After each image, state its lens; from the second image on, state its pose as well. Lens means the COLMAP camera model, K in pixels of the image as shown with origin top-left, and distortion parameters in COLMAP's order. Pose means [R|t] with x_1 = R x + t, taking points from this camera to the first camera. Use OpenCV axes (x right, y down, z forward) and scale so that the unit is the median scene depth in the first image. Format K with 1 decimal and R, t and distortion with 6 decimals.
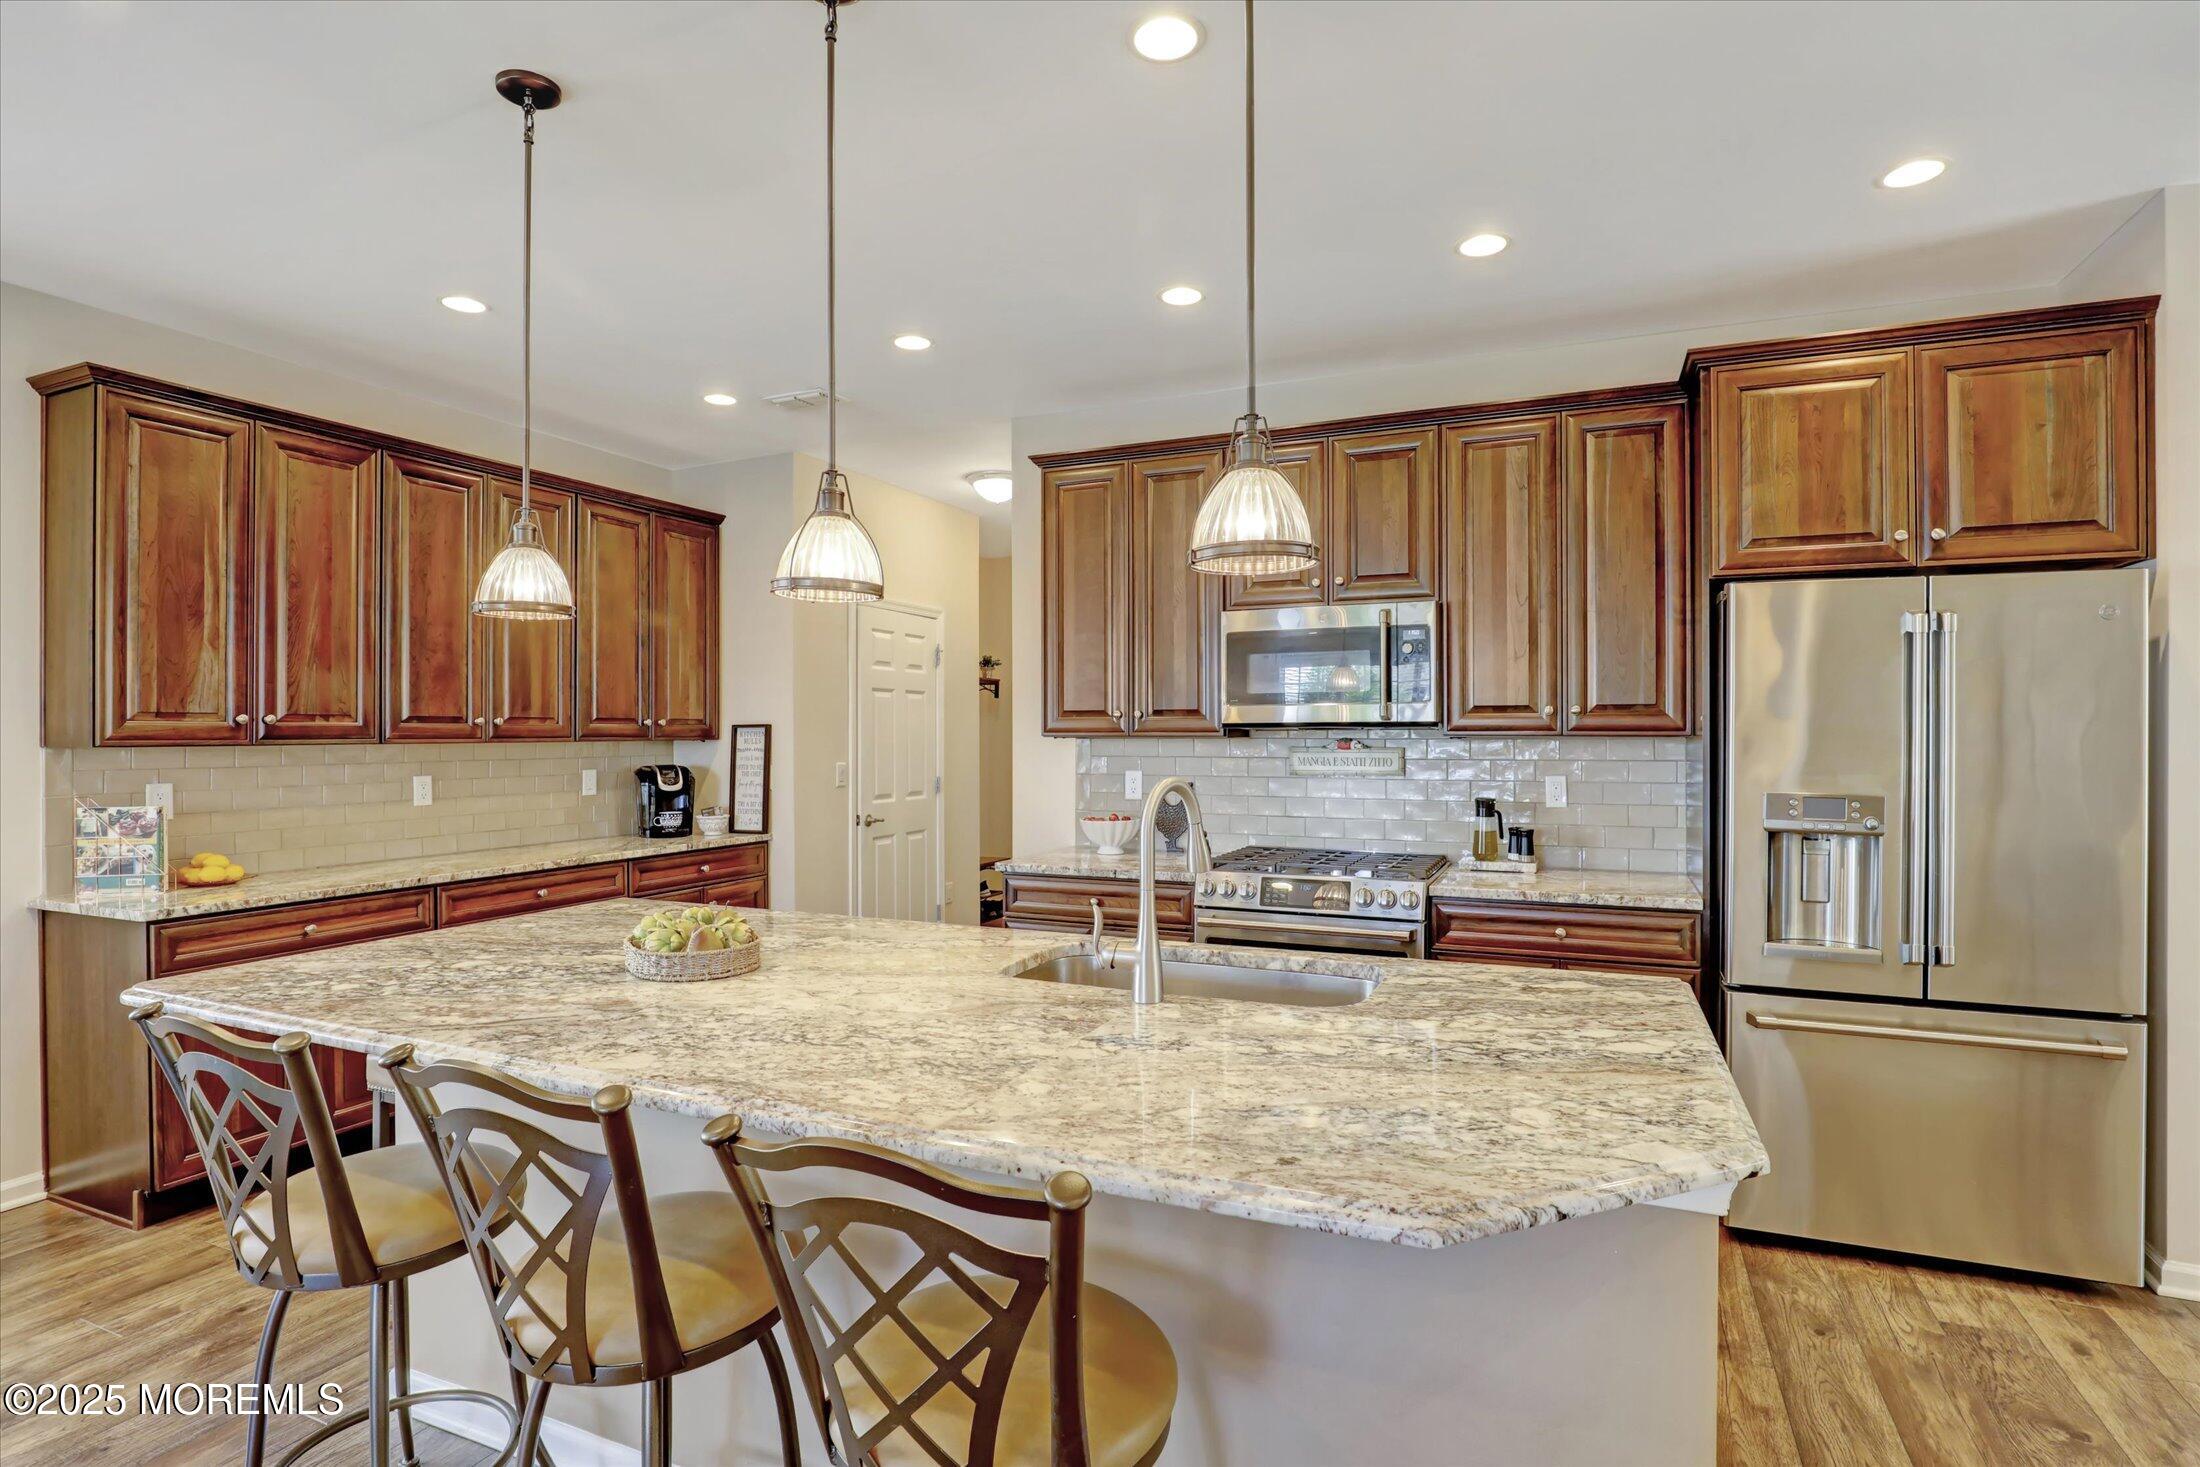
lens RADIAL K [[1100.9, 0, 1105.5], [0, 1100.9, 733.5], [0, 0, 1]] dist [-0.025831, 0.001267]
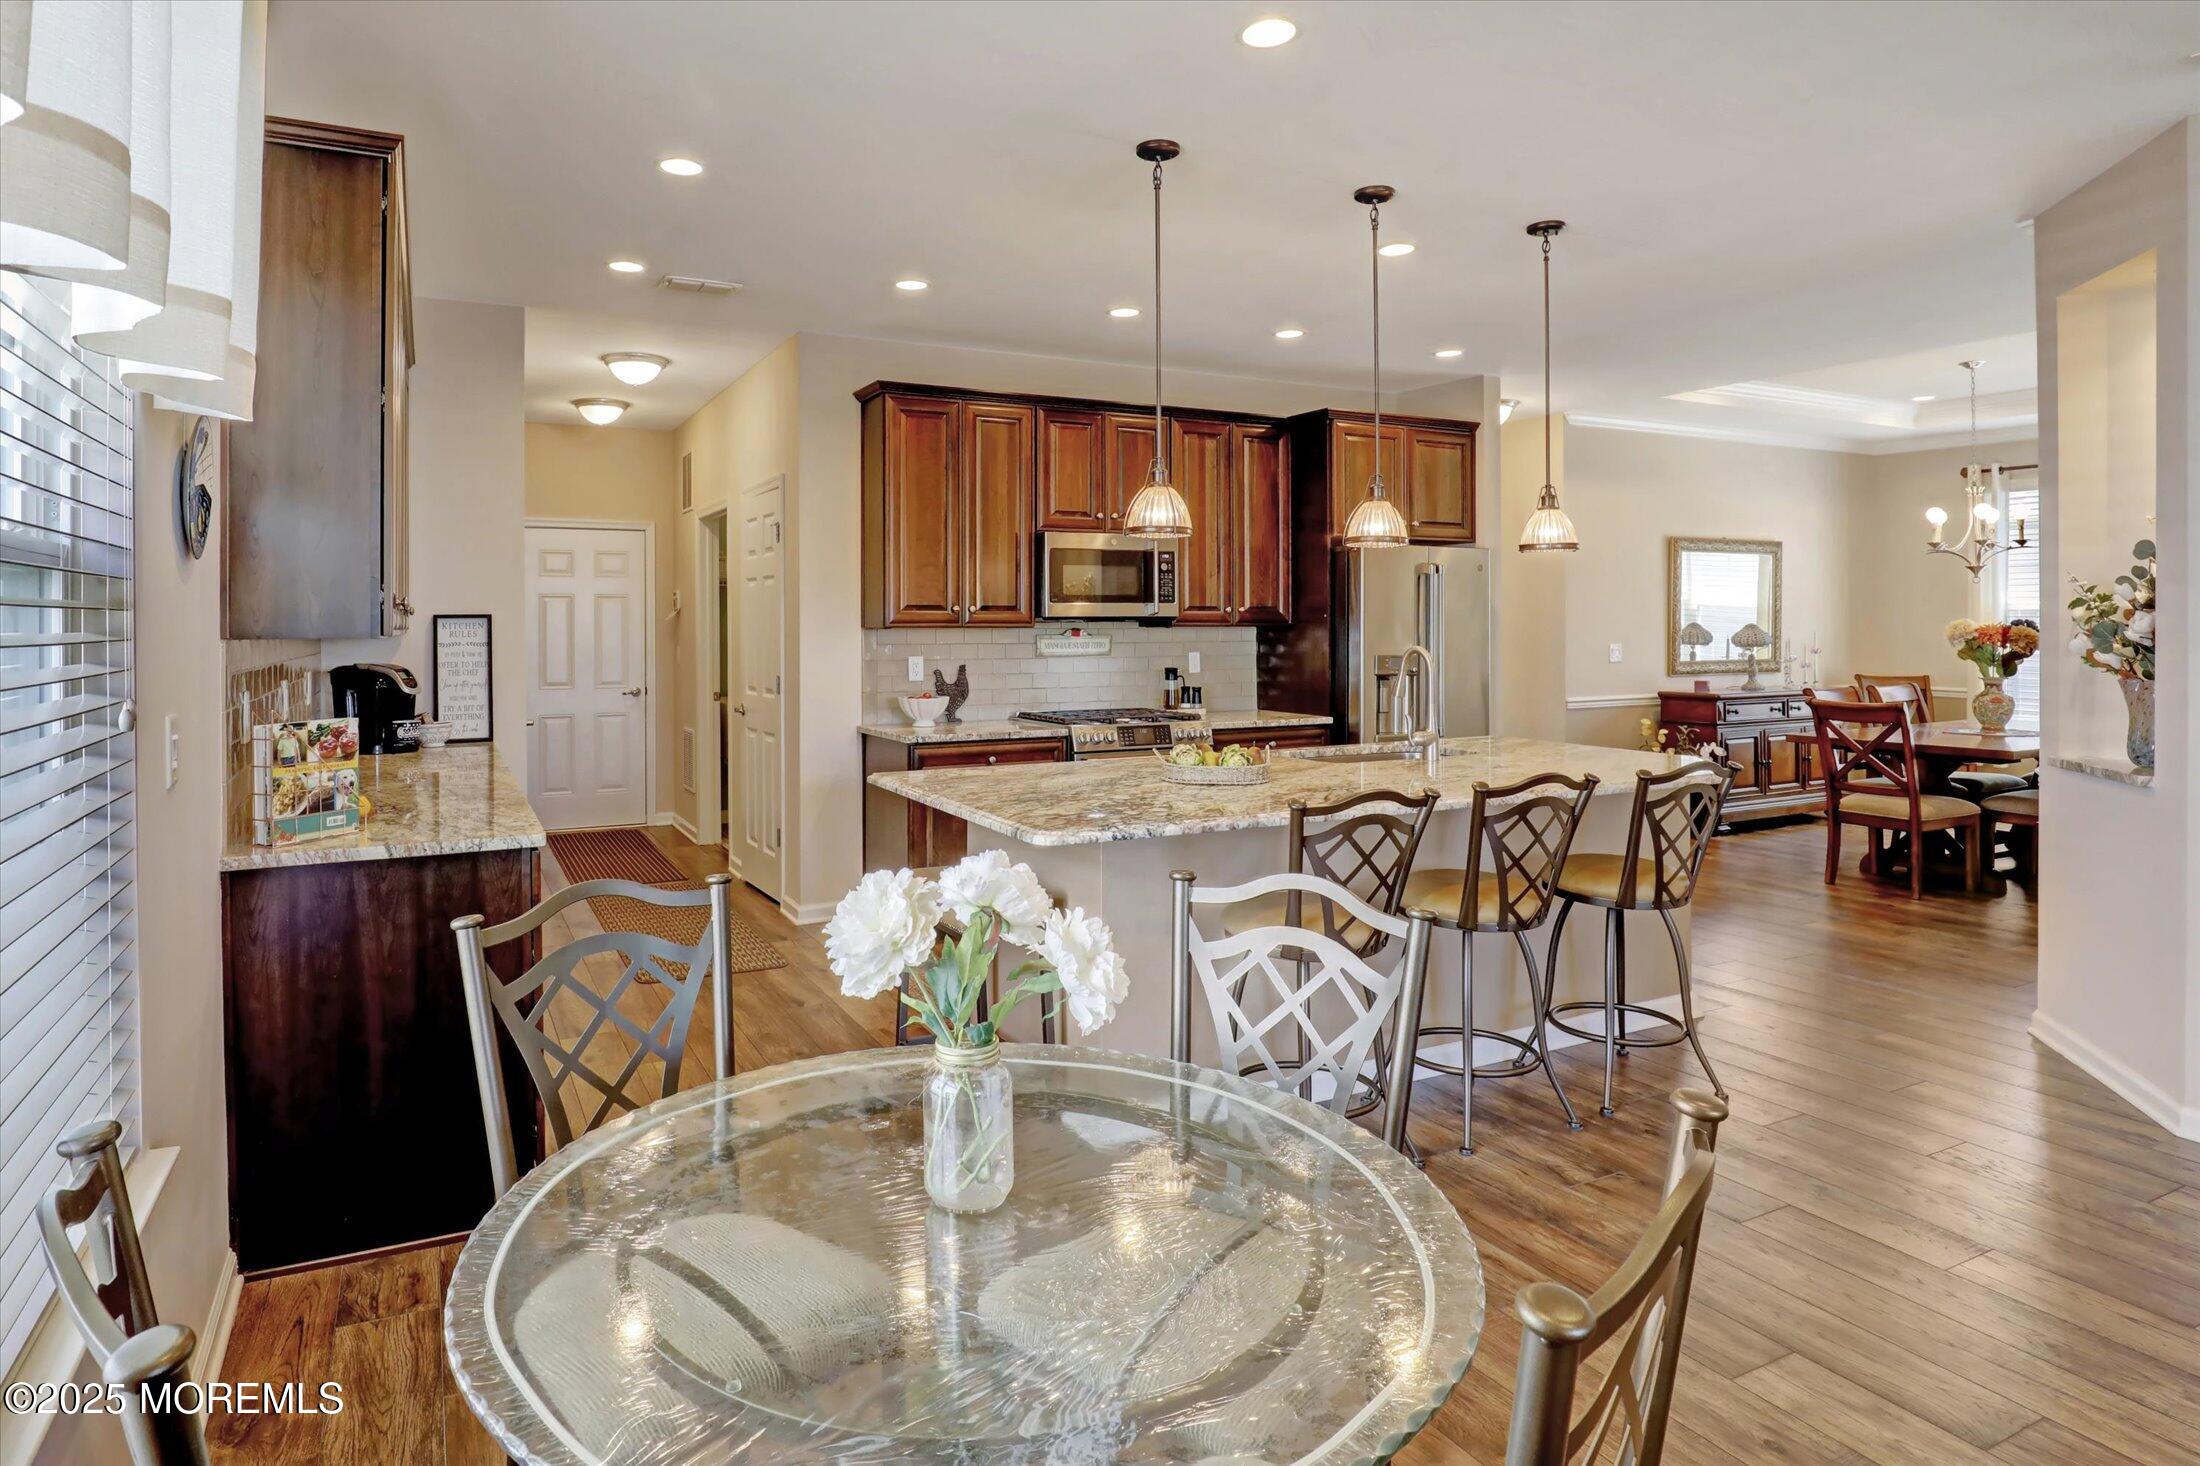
lens RADIAL K [[1212.3, 0, 1013.9], [0, 1212.3, 616.9], [0, 0, 1]] dist [-0.038012, 0.000354]
pose [[0.648291, 0.005974, 0.761369, -1.117640], [0.002560, 0.999946, -0.010026, 0.006337], [-0.761388, 0.008449, 0.648241, 0.099699]]
